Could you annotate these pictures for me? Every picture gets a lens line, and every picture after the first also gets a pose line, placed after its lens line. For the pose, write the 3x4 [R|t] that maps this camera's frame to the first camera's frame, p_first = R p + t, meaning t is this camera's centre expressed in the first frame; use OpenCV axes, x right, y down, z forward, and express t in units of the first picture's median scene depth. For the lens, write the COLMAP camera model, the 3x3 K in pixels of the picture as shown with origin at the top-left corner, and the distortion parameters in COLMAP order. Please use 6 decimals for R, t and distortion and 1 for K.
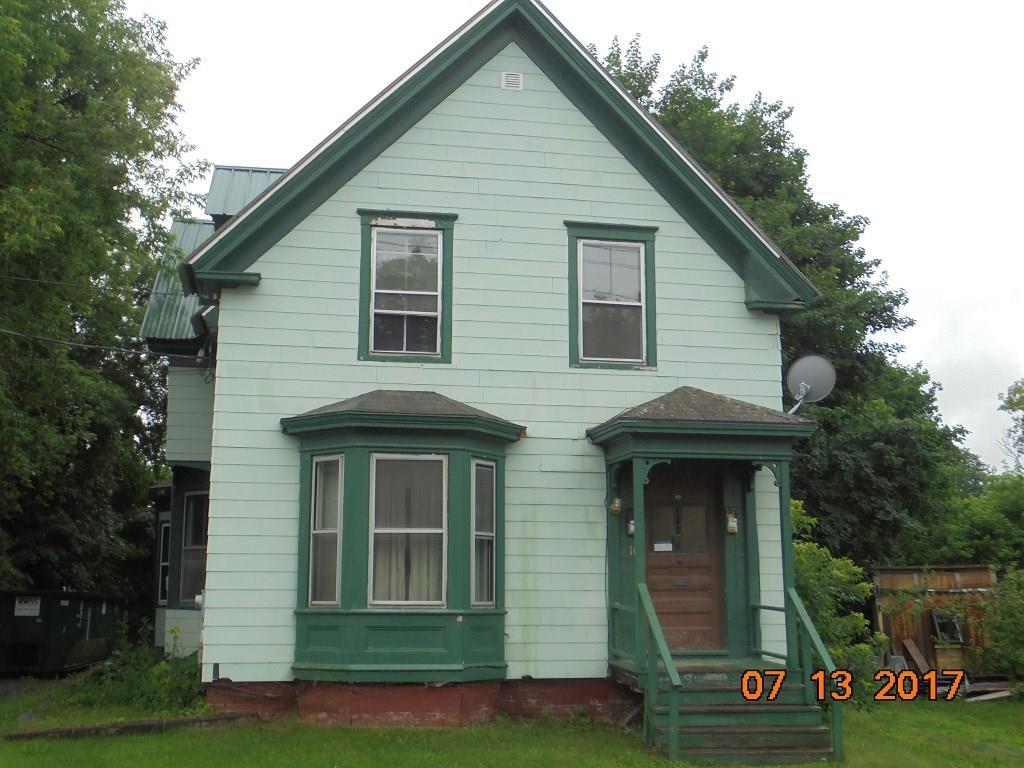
lens RADIAL K [[1137.1, 0, 517.2], [0, 1137.1, 379.8], [0, 0, 1]] dist [0.016716, 0.000000]
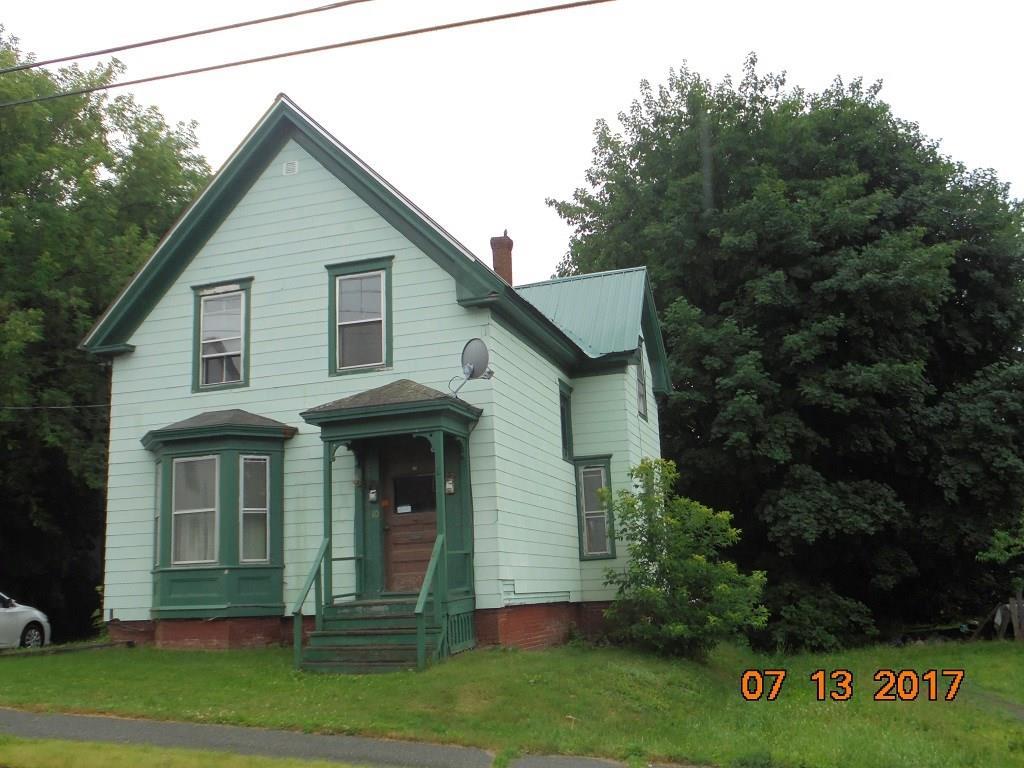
lens RADIAL K [[991.2, 0, 505.9], [0, 991.2, 388.5], [0, 0, 1]] dist [-0.017541, 0.000000]
pose [[0.878526, -0.131222, -0.459317, 0.760795], [0.127470, 0.991062, -0.039327, 0.074324], [0.460372, -0.023999, 0.887401, 0.091875]]
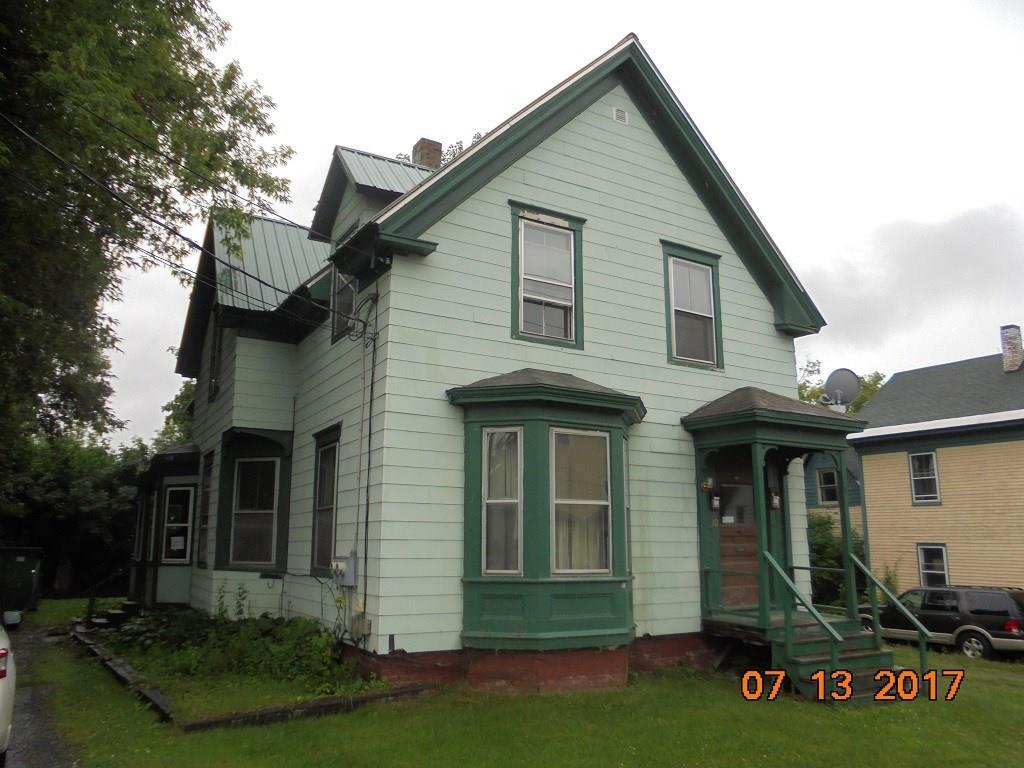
lens RADIAL K [[762.8, 0, 515.3], [0, 762.8, 383.0], [0, 0, 1]] dist [-0.066385, 0.008768]
pose [[0.938744, 0.073751, 0.336630, -0.369010], [-0.065142, 0.997197, -0.036814, 0.049078], [-0.338402, 0.012630, 0.940917, 0.332957]]
